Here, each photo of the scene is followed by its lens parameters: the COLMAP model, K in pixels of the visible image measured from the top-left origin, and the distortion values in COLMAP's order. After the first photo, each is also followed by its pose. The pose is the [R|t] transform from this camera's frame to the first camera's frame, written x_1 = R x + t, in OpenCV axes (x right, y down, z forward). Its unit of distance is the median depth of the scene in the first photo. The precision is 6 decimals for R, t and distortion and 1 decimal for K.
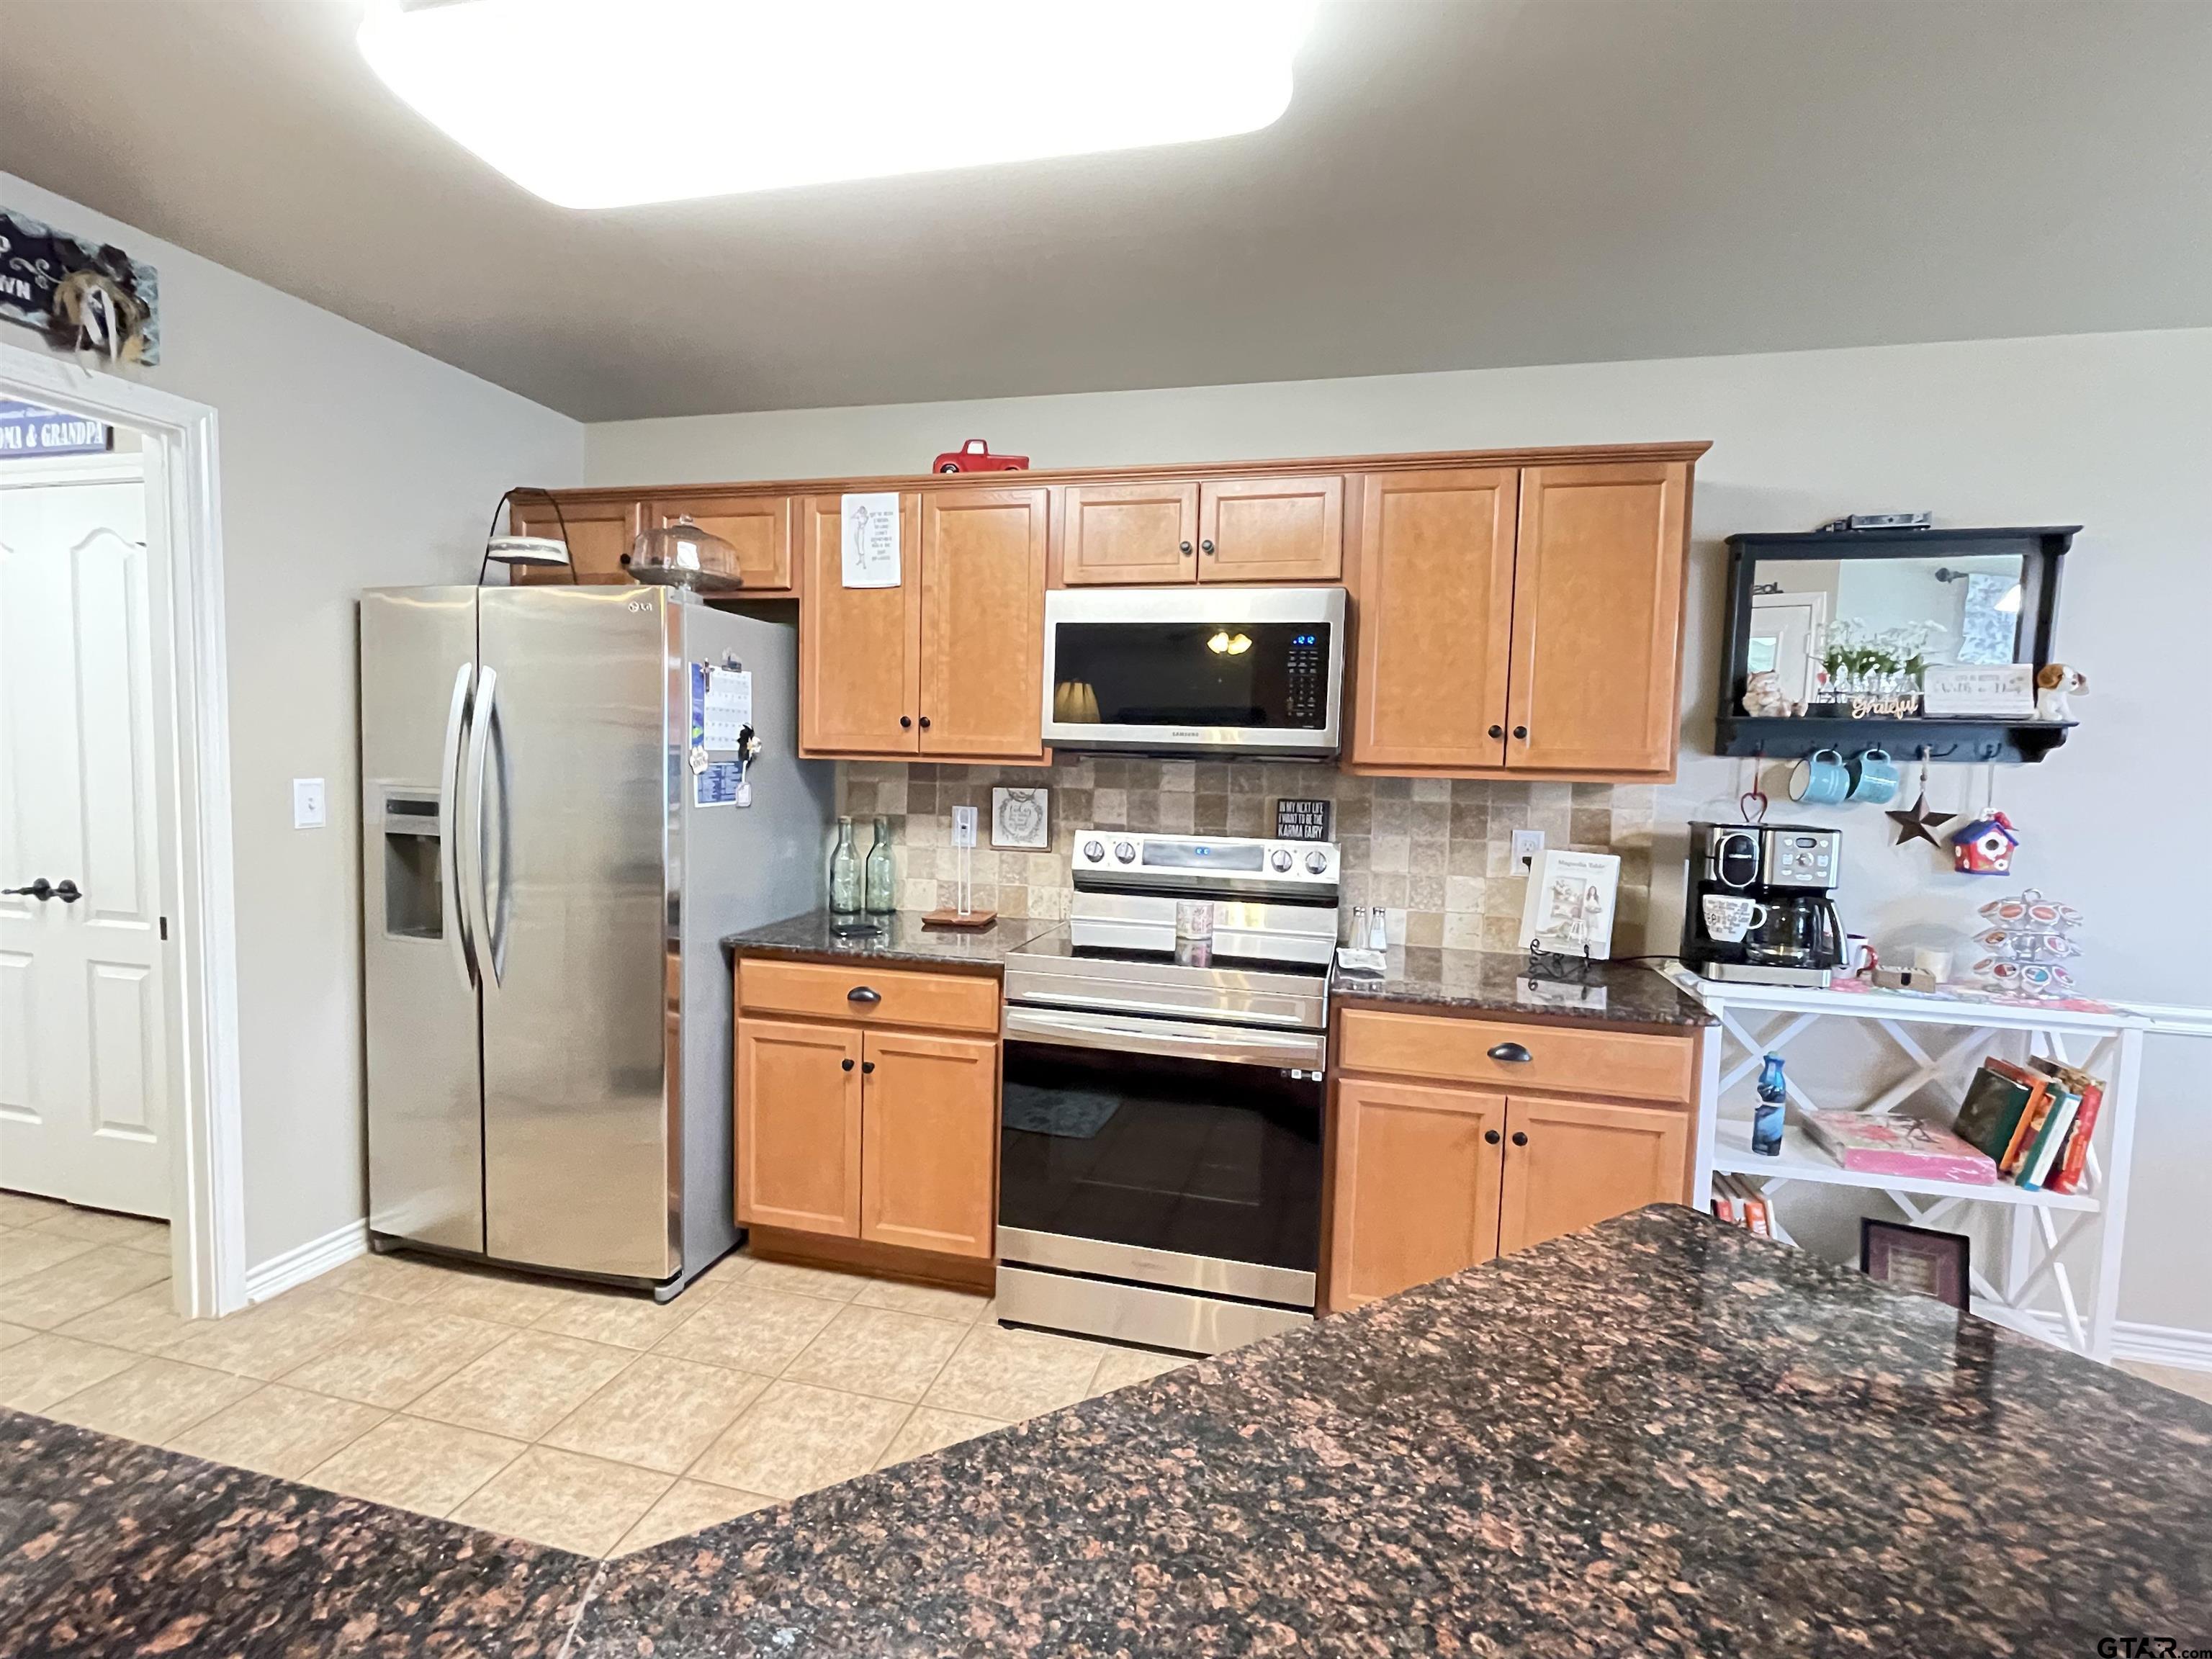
lens RADIAL K [[1045.2, 0, 1099.4], [0, 1045.2, 823.1], [0, 0, 1]] dist [-0.003685, -0.000643]
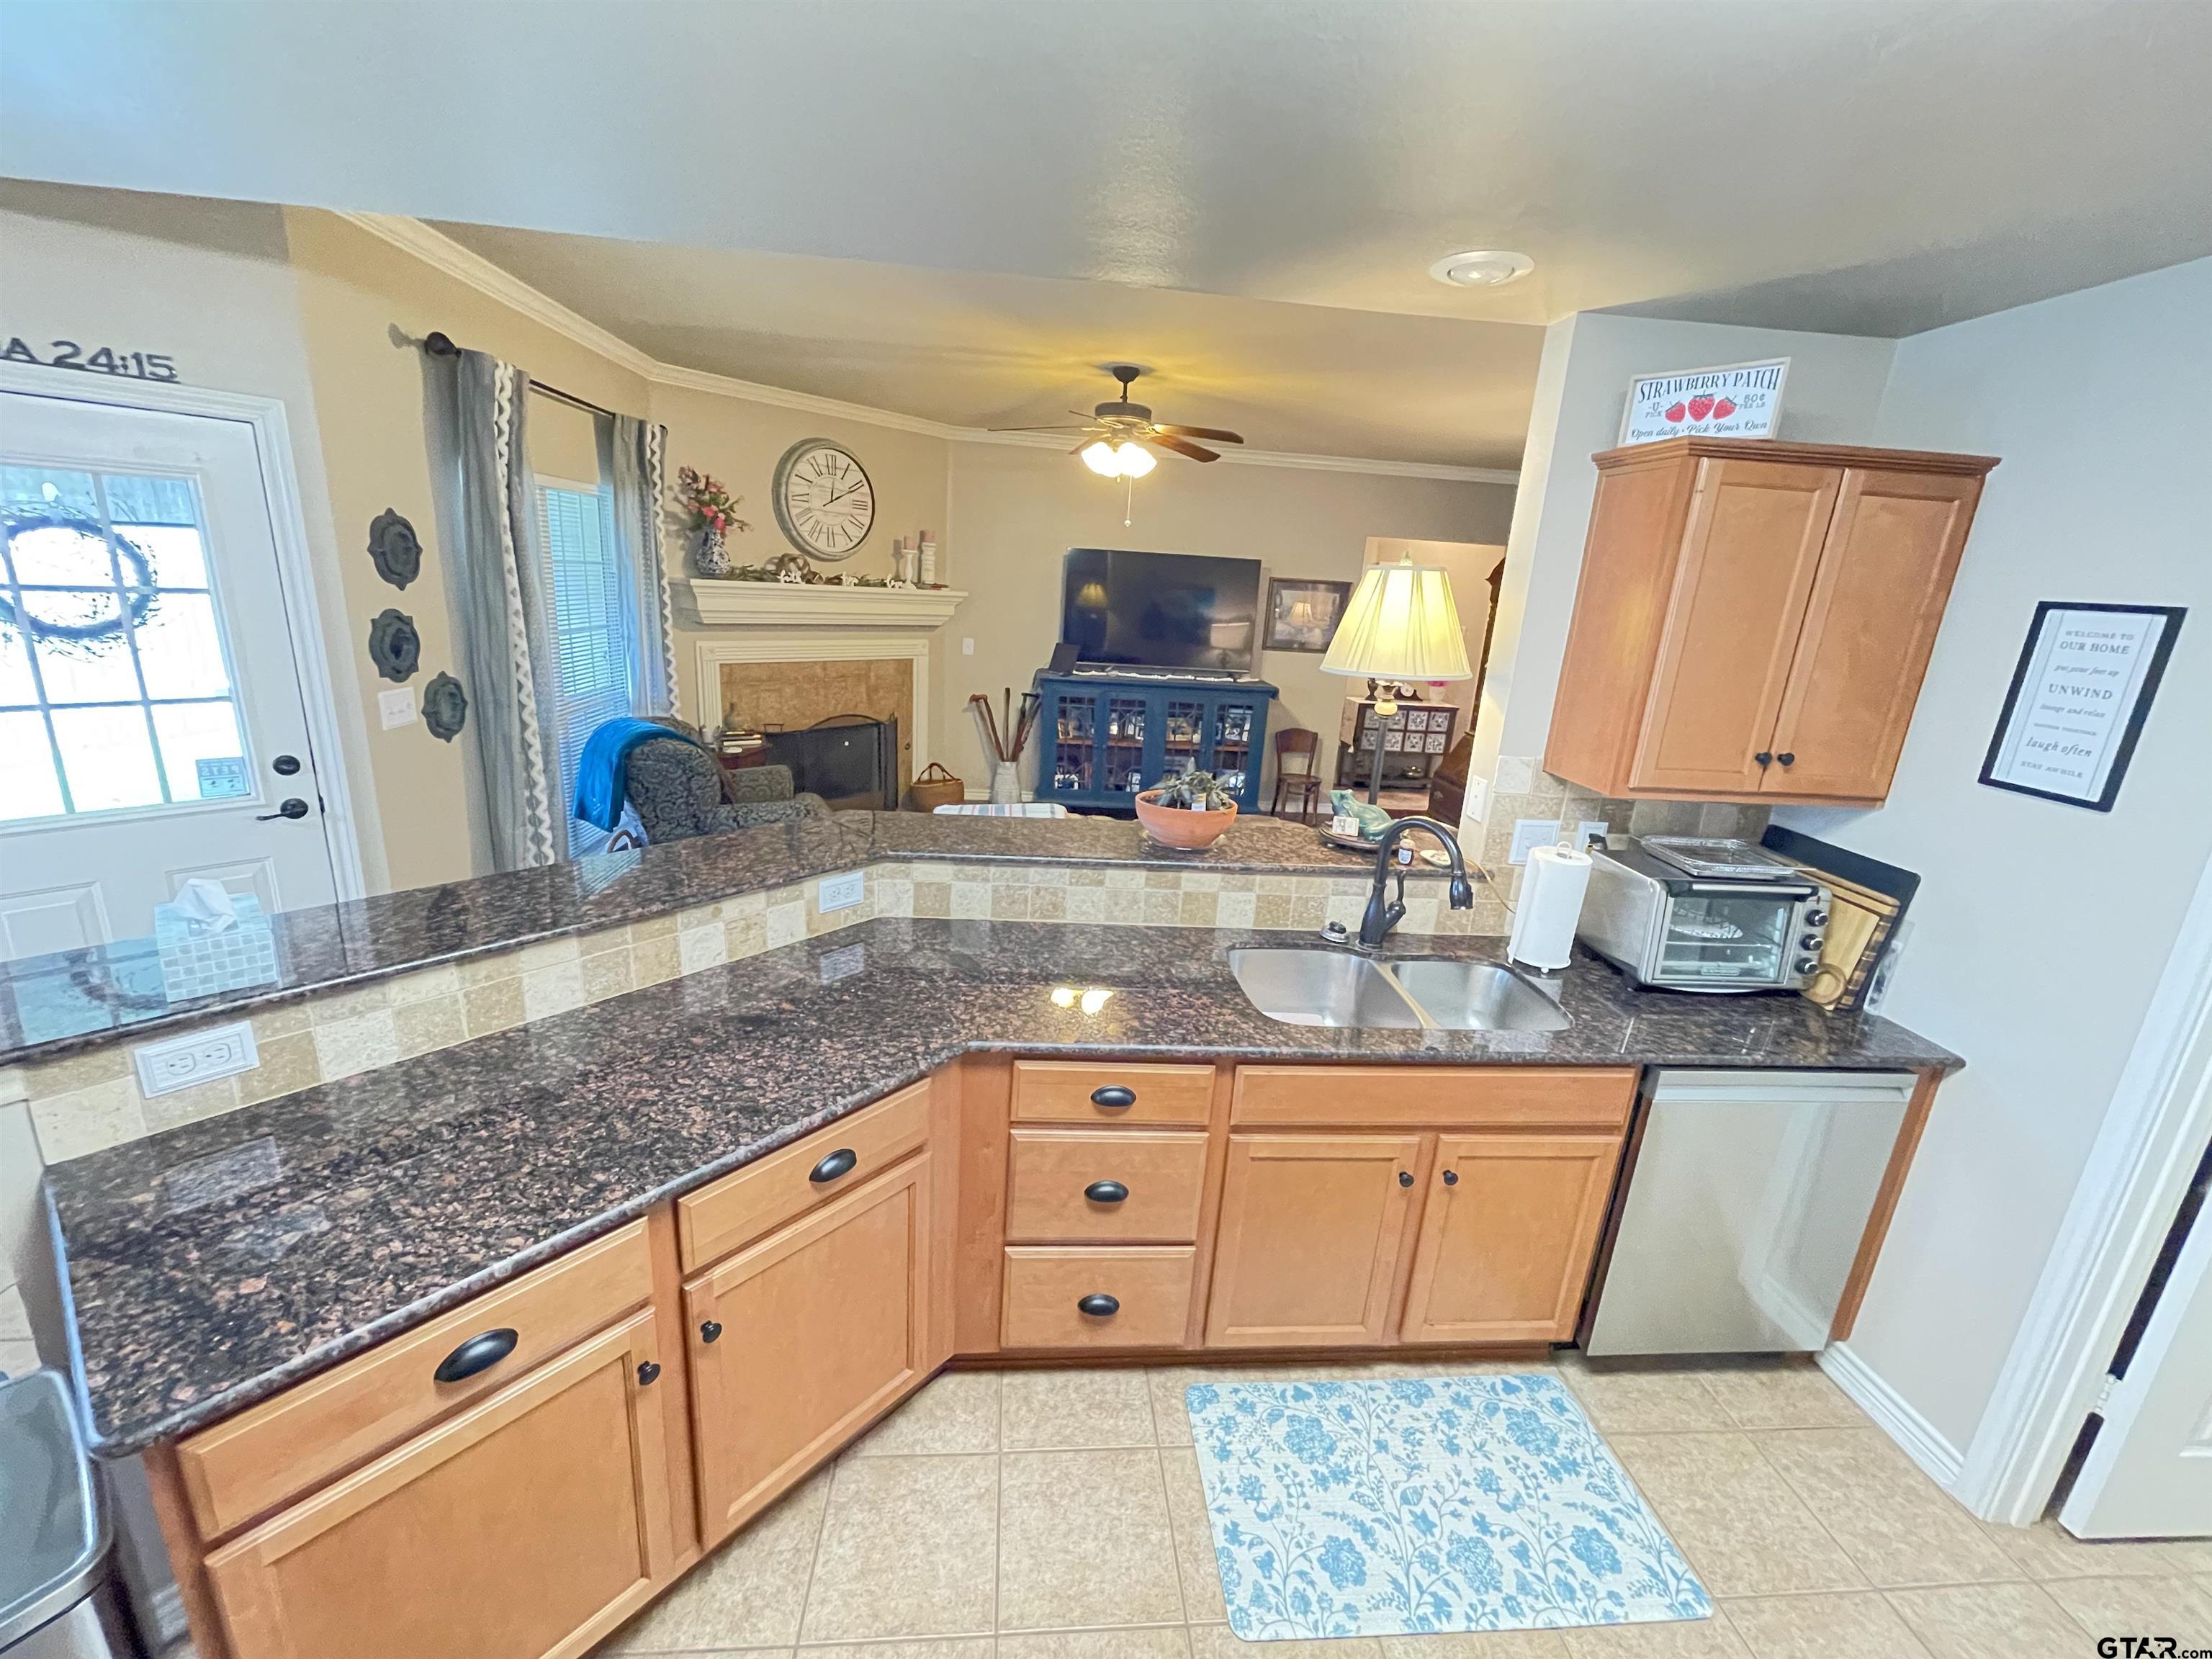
lens RADIAL K [[893.1, 0, 1098.0], [0, 893.1, 826.4], [0, 0, 1]] dist [-0.002370, 0.000761]
pose [[-0.940228, 0.000899, -0.340545, 0.023570], [-0.112774, 0.942750, 0.313853, -0.256791], [0.321332, 0.333498, -0.886299, 1.054182]]
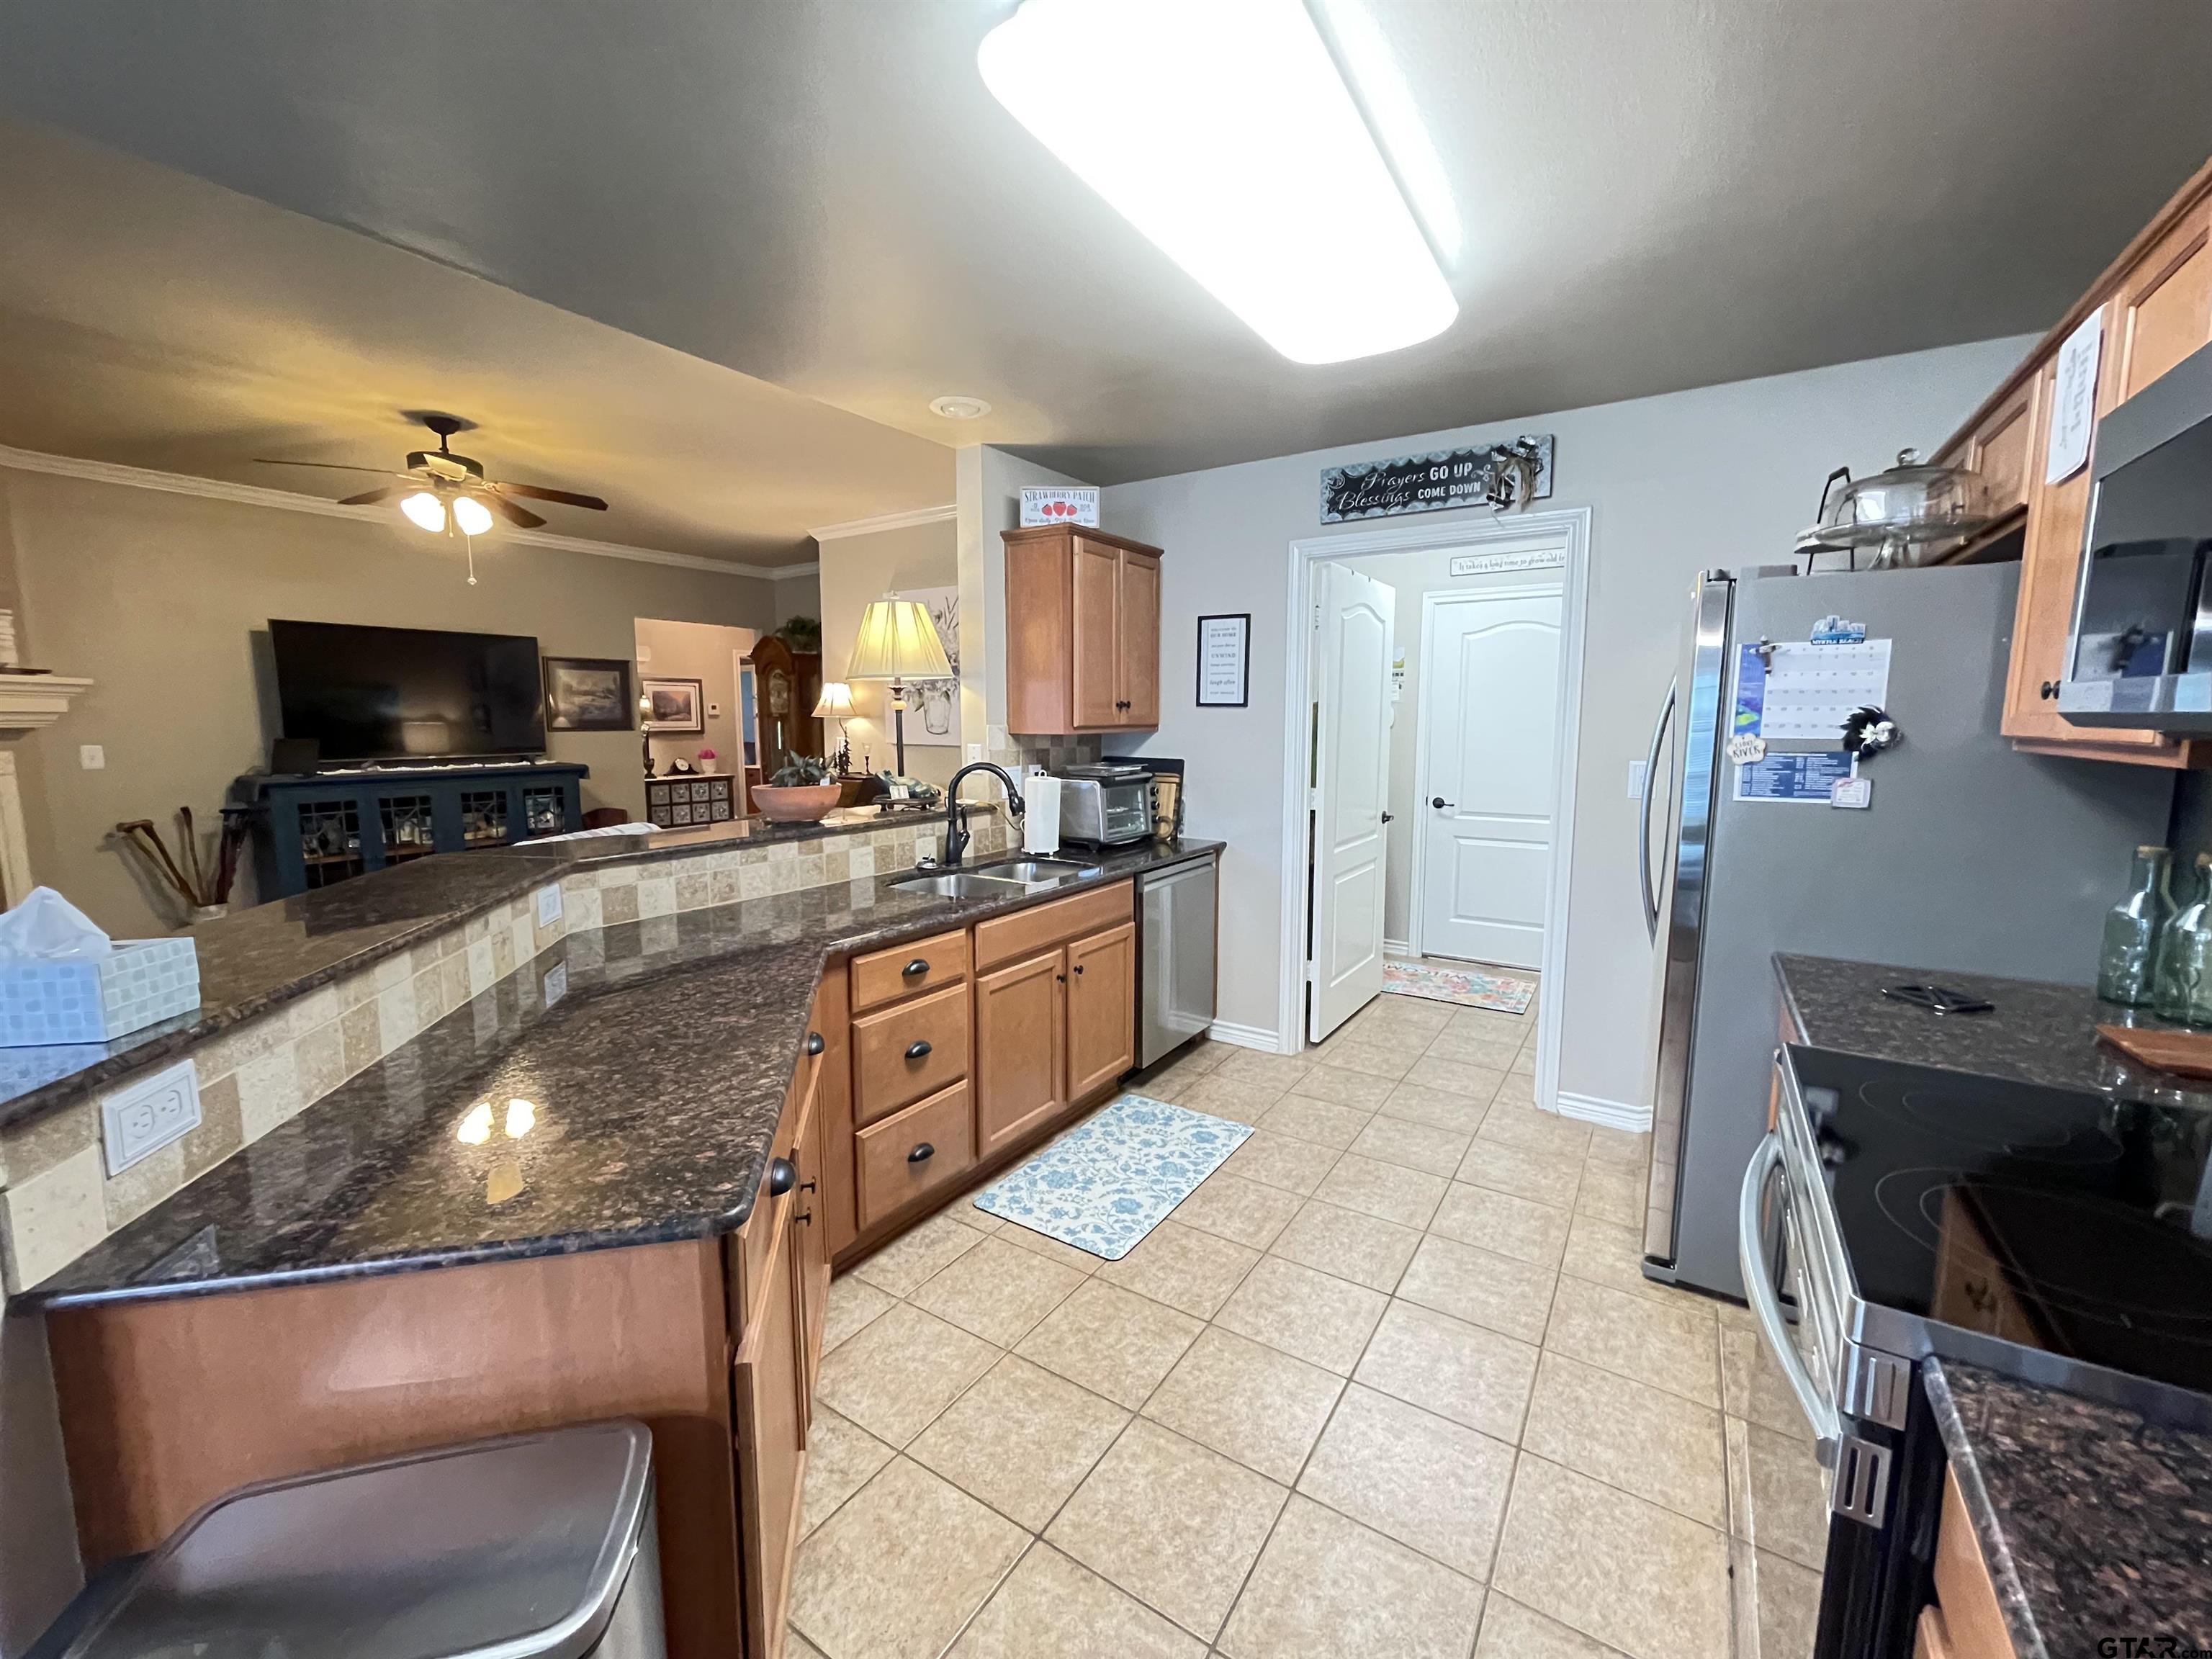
lens RADIAL K [[893.1, 0, 1098.0], [0, 893.1, 826.4], [0, 0, 1]] dist [-0.002370, 0.000761]
pose [[-0.325212, 0.085496, -0.941768, 0.706769], [-0.070359, 0.990957, 0.114257, -0.055382], [0.943020, 0.103420, -0.316256, 0.928012]]
